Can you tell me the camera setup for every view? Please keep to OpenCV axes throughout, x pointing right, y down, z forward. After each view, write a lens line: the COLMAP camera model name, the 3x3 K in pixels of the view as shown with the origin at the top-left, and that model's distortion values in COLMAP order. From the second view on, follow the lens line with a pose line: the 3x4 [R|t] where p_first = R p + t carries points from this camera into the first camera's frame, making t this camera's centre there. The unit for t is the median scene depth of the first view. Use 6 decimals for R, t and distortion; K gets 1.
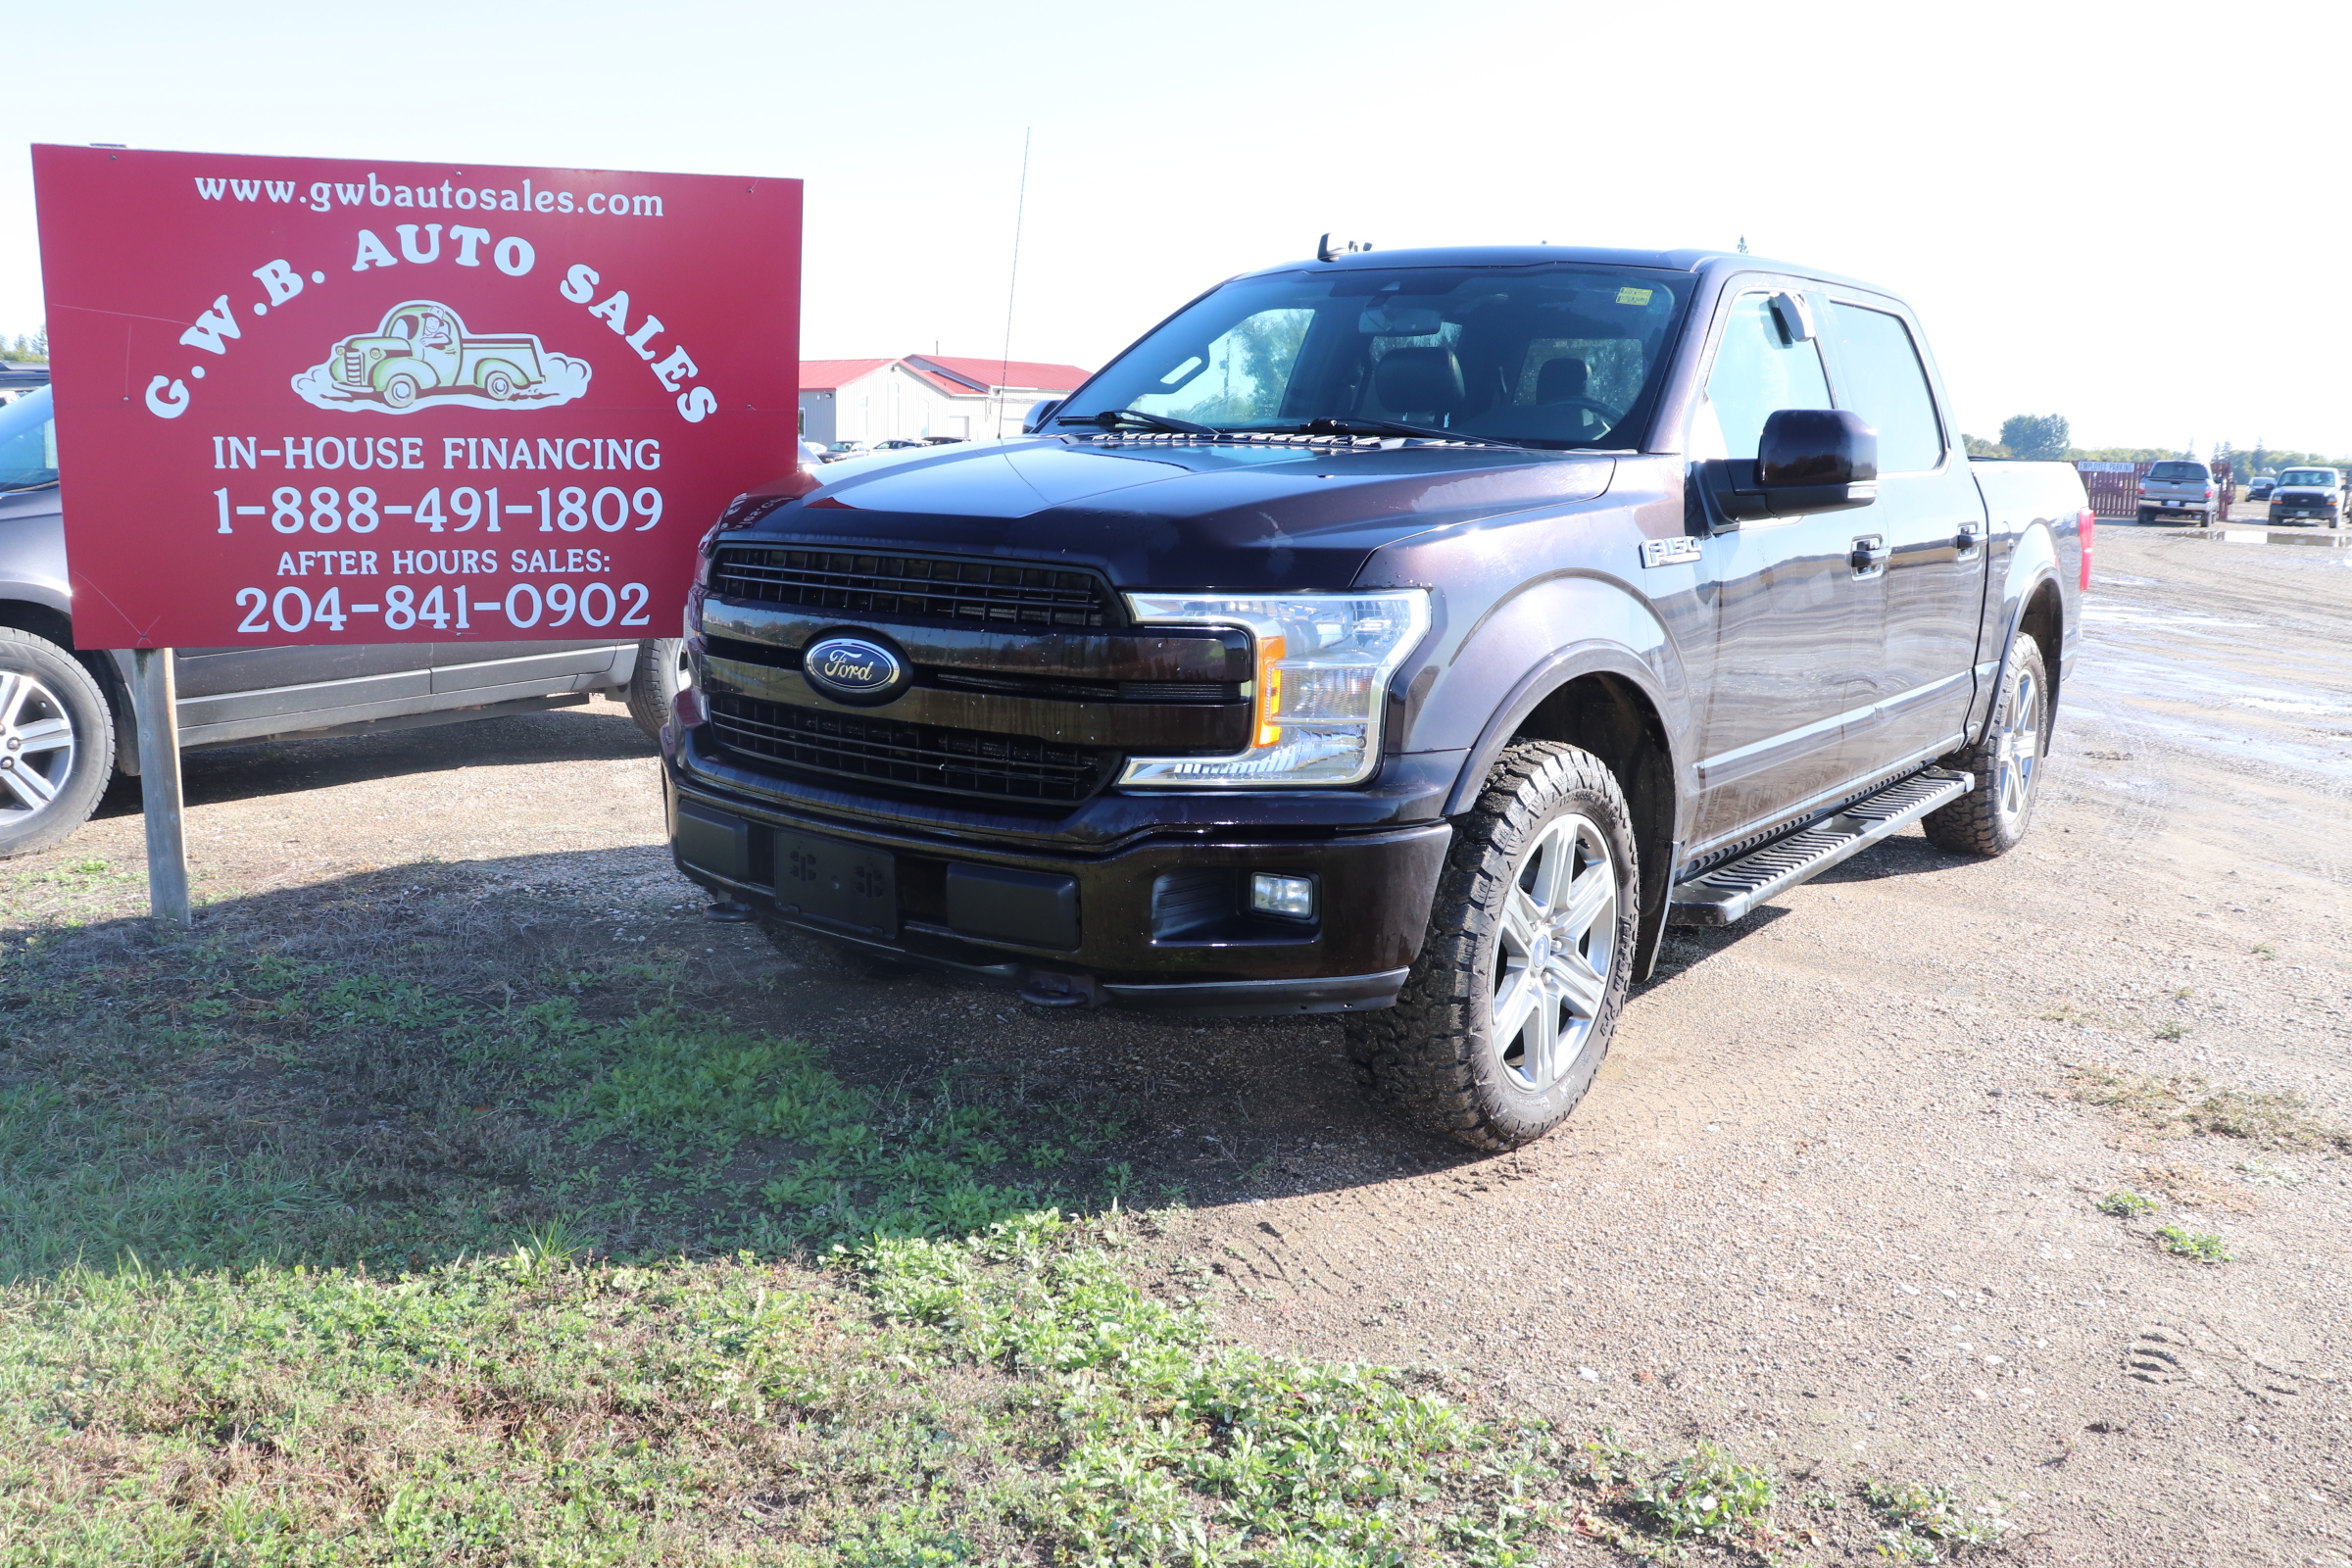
lens RADIAL K [[1925.8, 0, 1176.0], [0, 1925.8, 784.0], [0, 0, 1]] dist [-0.166325, 0.147172]
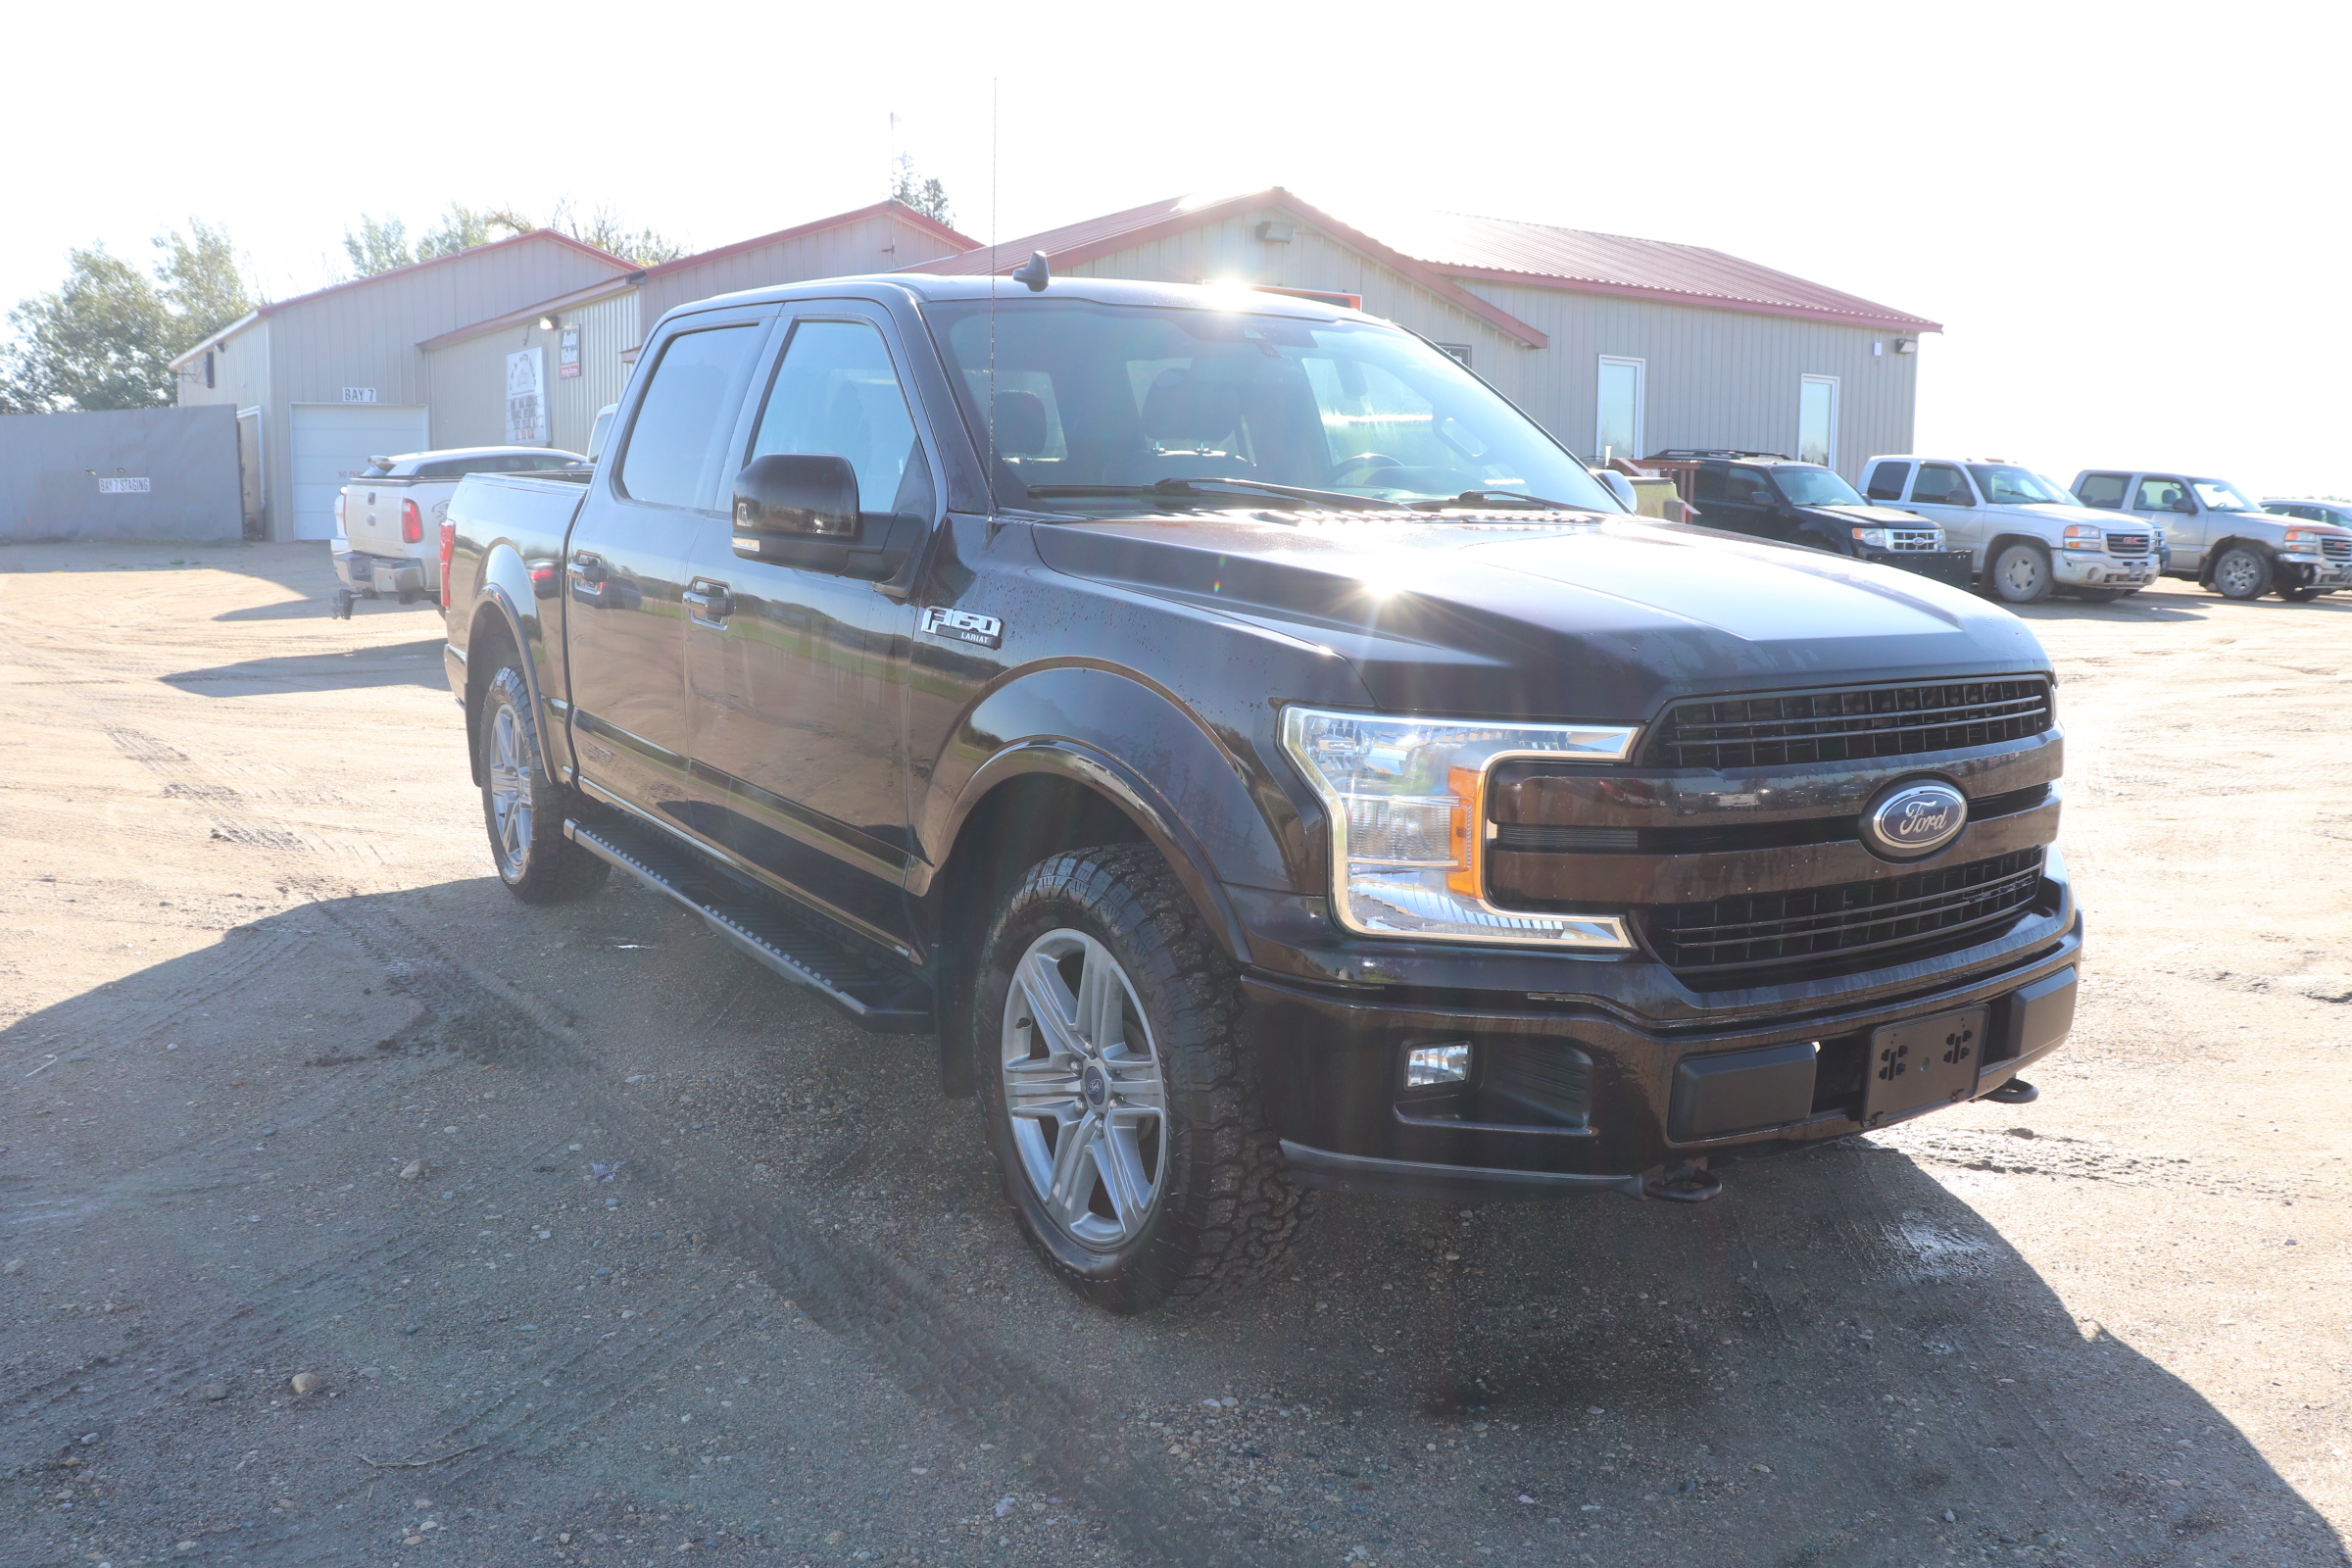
lens RADIAL K [[1925.8, 0, 1176.0], [0, 1925.8, 784.0], [0, 0, 1]] dist [-0.166325, 0.147172]
pose [[0.327020, -0.168275, 0.929915, -1.064808], [0.151308, 0.980647, 0.124246, -0.232140], [-0.932826, 0.100073, 0.346153, 1.011463]]
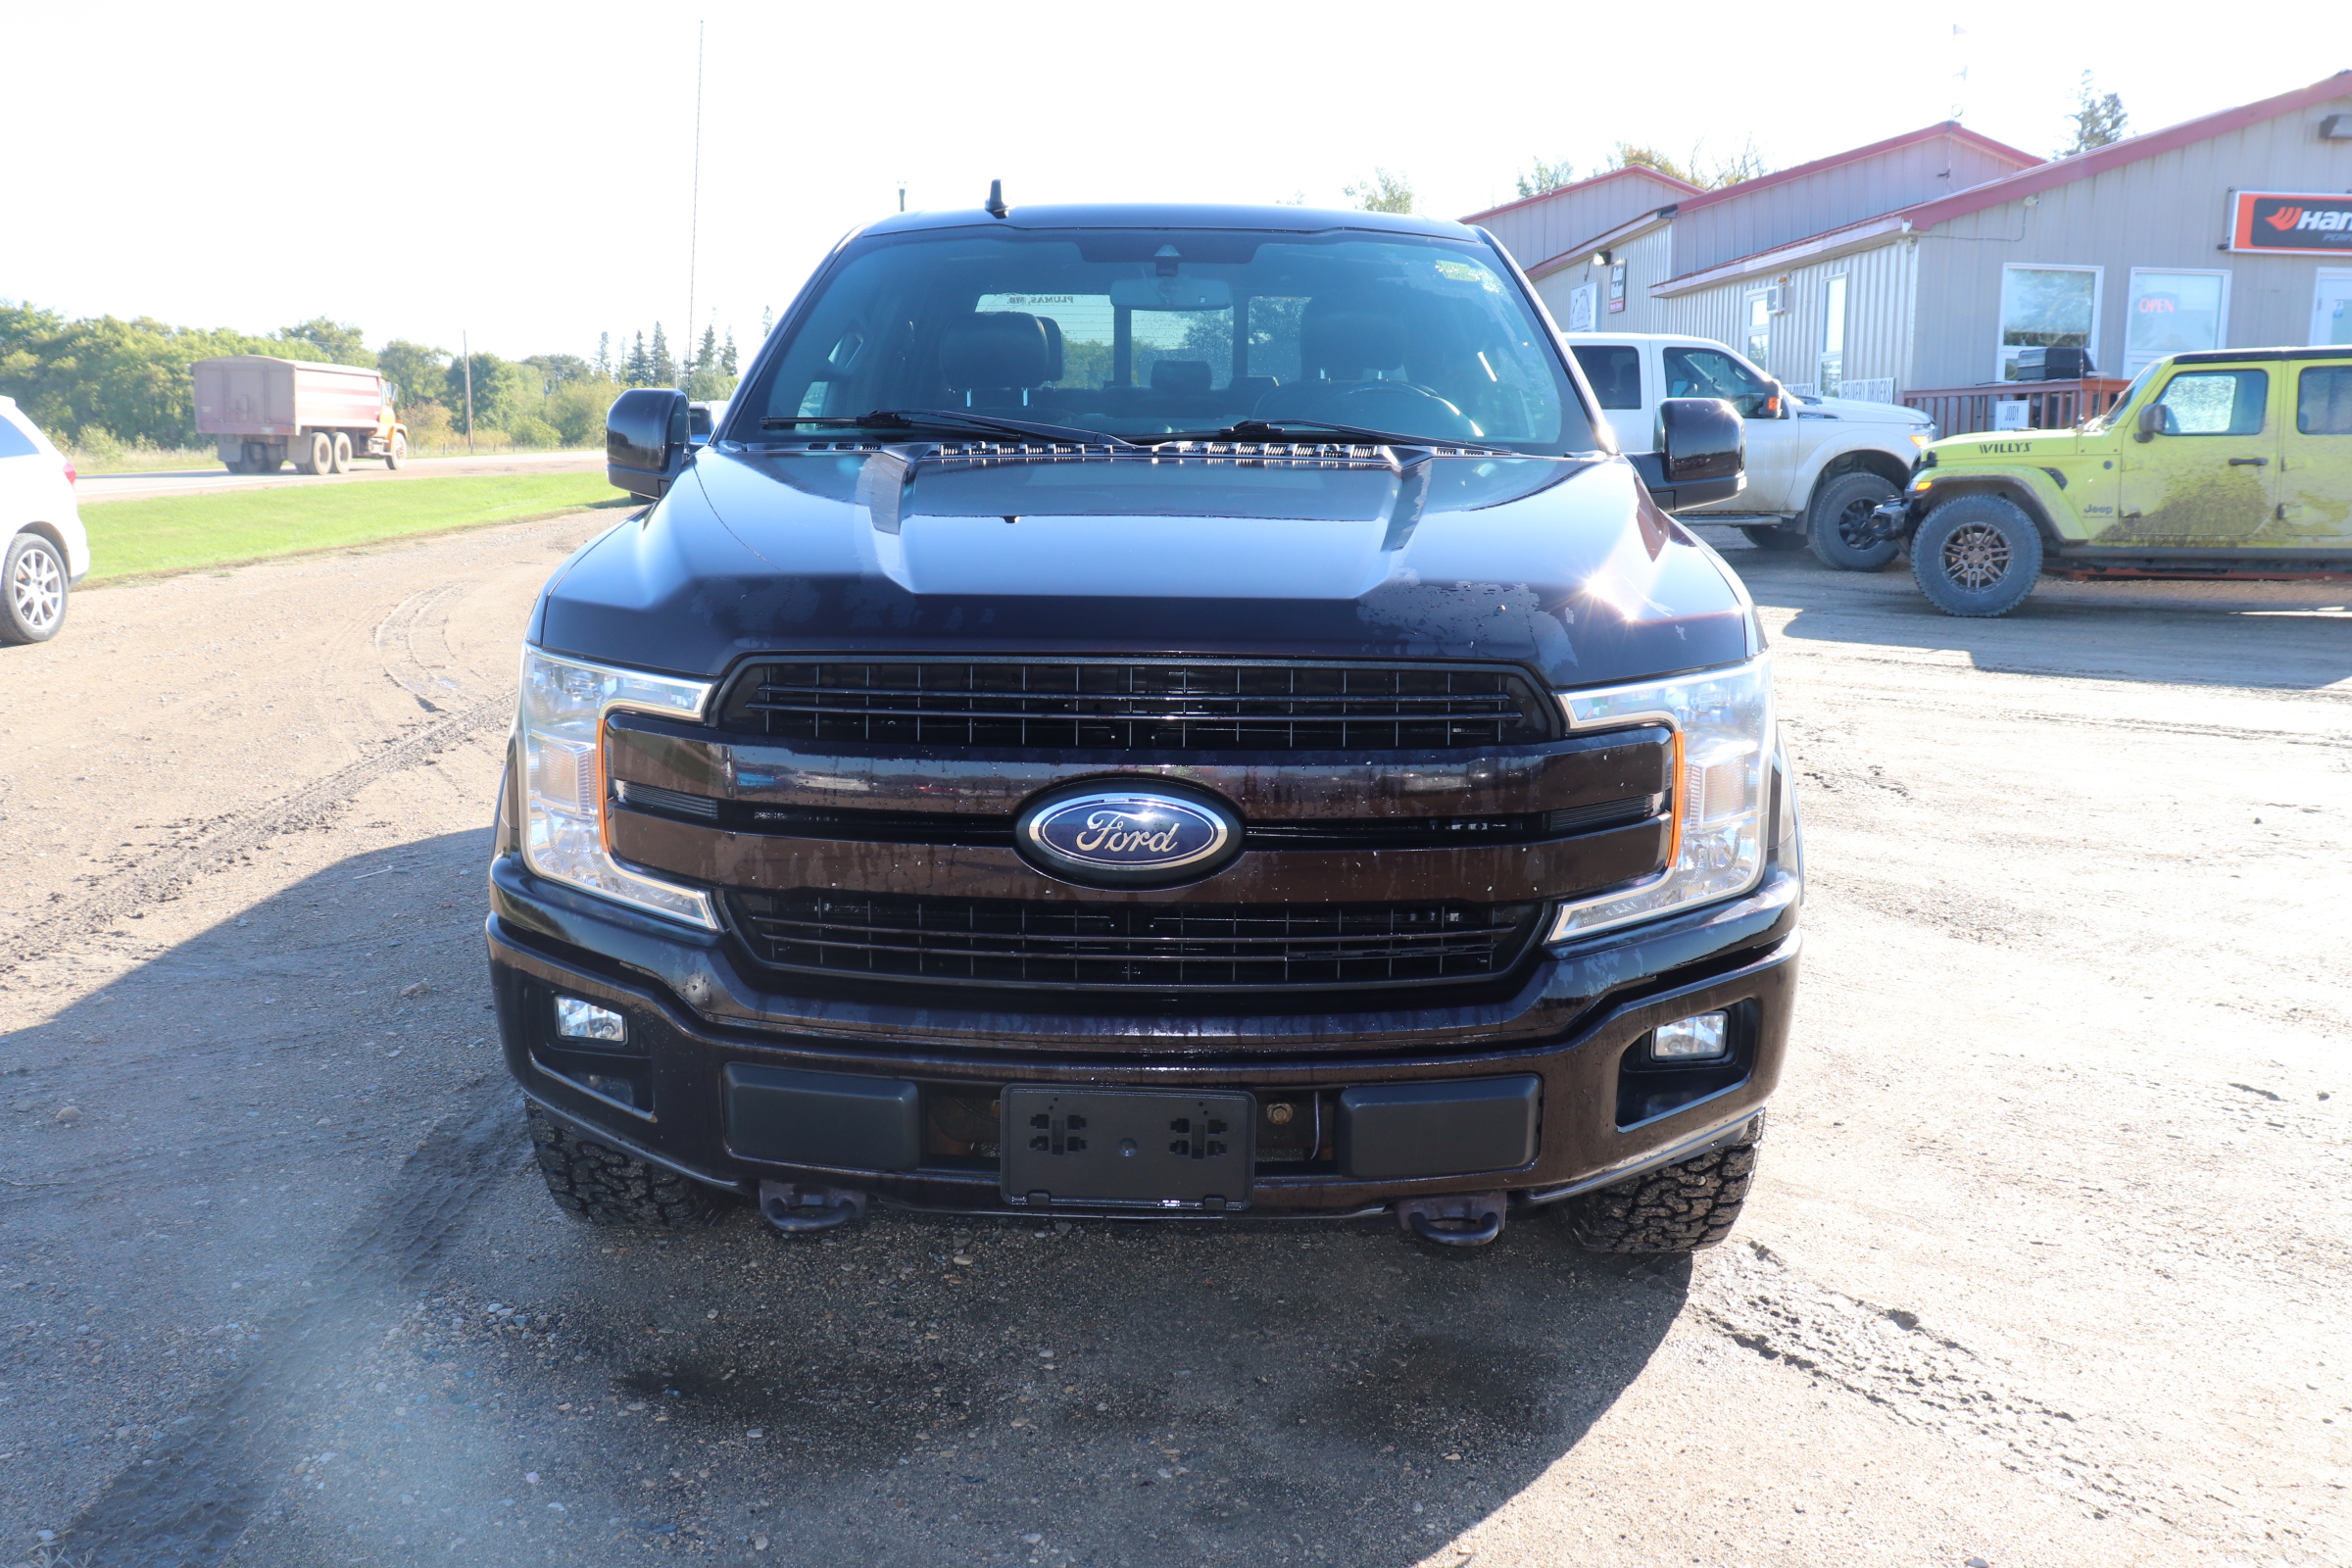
lens RADIAL K [[1925.8, 0, 1176.0], [0, 1925.8, 784.0], [0, 0, 1]] dist [-0.166325, 0.147172]
pose [[0.802799, -0.133179, 0.581186, -0.545700], [0.108663, 0.991091, 0.077011, -0.128196], [-0.586265, 0.001329, 0.810119, 0.438973]]
